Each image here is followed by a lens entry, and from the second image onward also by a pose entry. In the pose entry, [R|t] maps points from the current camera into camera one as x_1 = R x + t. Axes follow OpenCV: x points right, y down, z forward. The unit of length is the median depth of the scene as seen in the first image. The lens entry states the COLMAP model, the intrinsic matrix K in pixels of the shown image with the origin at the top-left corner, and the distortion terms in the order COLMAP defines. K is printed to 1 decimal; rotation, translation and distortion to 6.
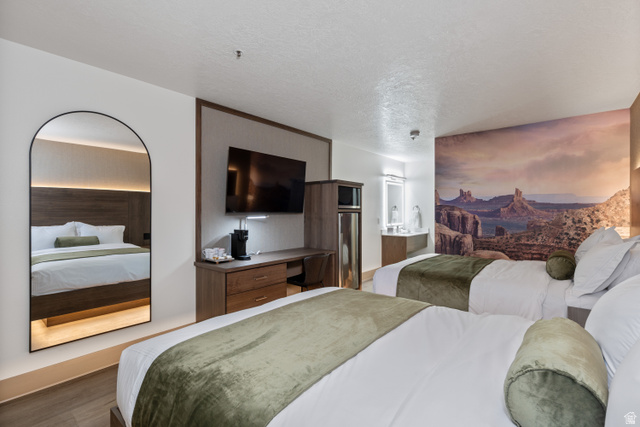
lens RADIAL K [[291.7, 0, 320.0], [0, 291.7, 213.5], [0, 0, 1]] dist [-0.000149, -0.000008]
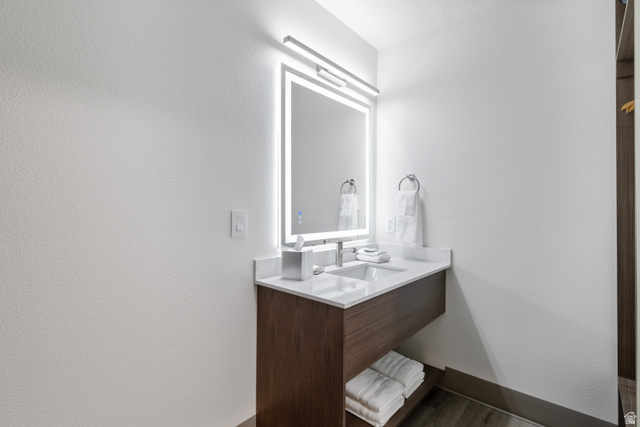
lens RADIAL K [[291.7, 0, 320.0], [0, 291.7, 213.5], [0, 0, 1]] dist [-0.000149, -0.000008]
pose [[0.999233, -0.000132, -0.039170, 0.254282], [0.000044, 0.999997, -0.002245, 0.015200], [0.039170, 0.002241, 0.999230, 0.705579]]
